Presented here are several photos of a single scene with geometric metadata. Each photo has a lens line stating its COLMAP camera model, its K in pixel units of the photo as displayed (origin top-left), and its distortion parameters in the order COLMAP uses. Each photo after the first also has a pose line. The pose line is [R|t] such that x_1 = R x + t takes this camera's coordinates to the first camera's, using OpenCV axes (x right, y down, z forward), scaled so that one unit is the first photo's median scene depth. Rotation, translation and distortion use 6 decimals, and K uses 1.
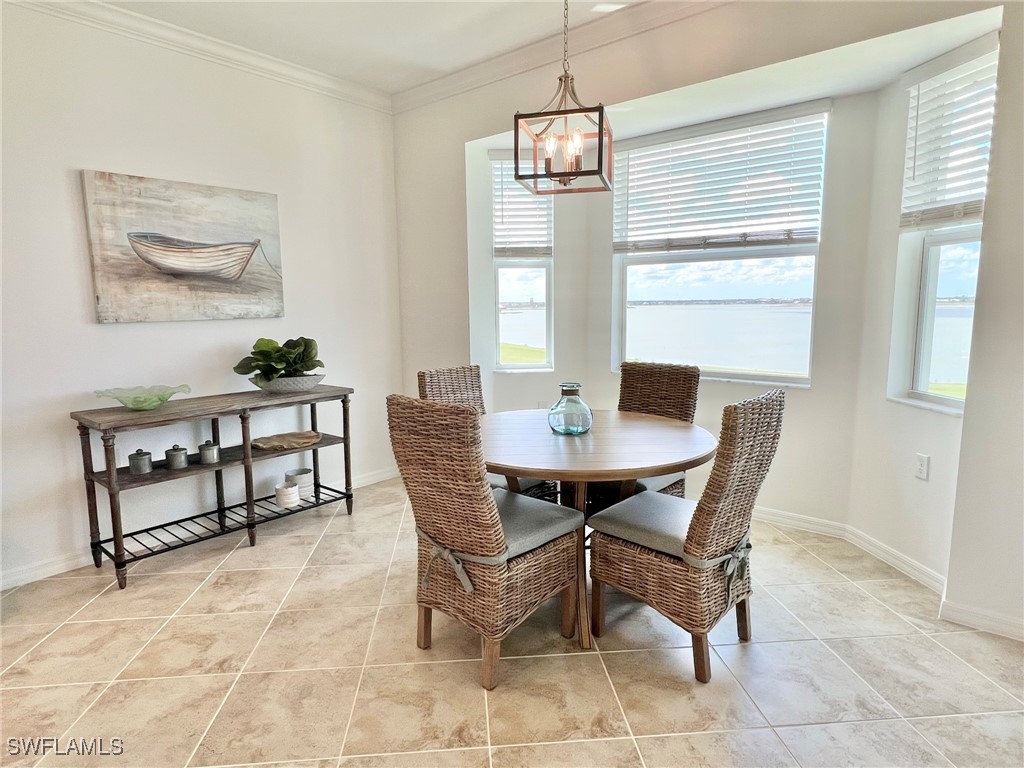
lens RADIAL K [[585.9, 0, 508.4], [0, 585.9, 379.1], [0, 0, 1]] dist [-0.006025, -0.000516]
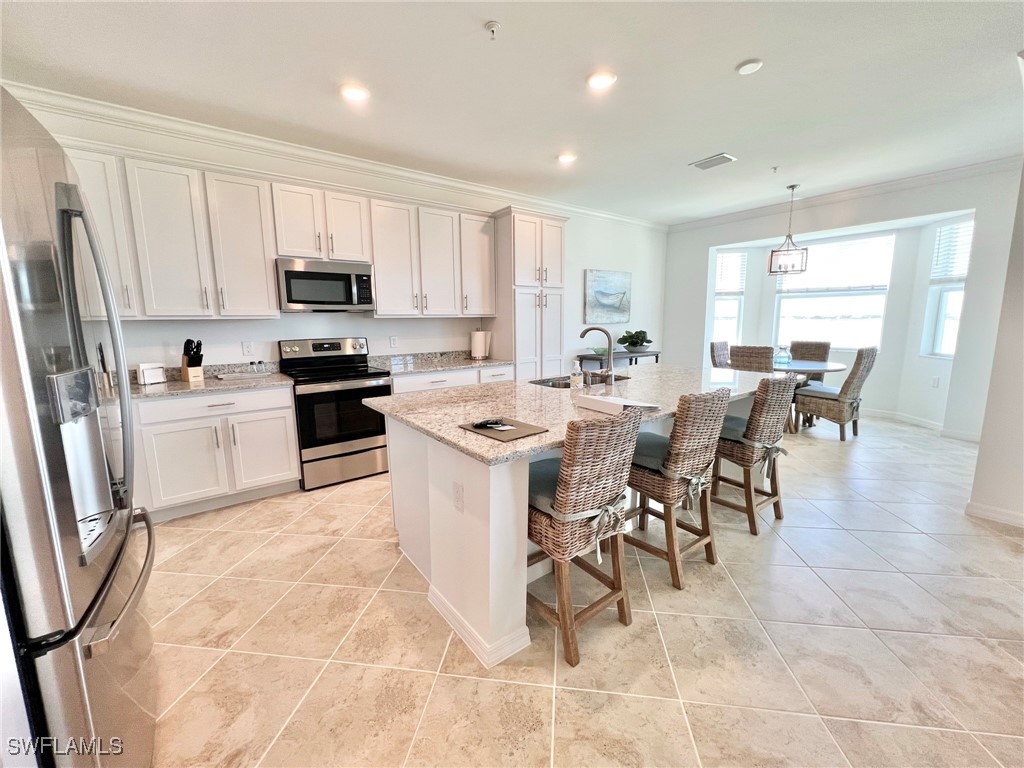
lens RADIAL K [[410.3, 0, 512.5], [0, 410.3, 378.2], [0, 0, 1]] dist [-0.001017, 0.000097]
pose [[0.977570, 0.030339, -0.208414, -0.657178], [-0.027025, 0.999459, 0.018730, 0.143443], [0.208870, -0.012678, 0.977861, -1.035133]]
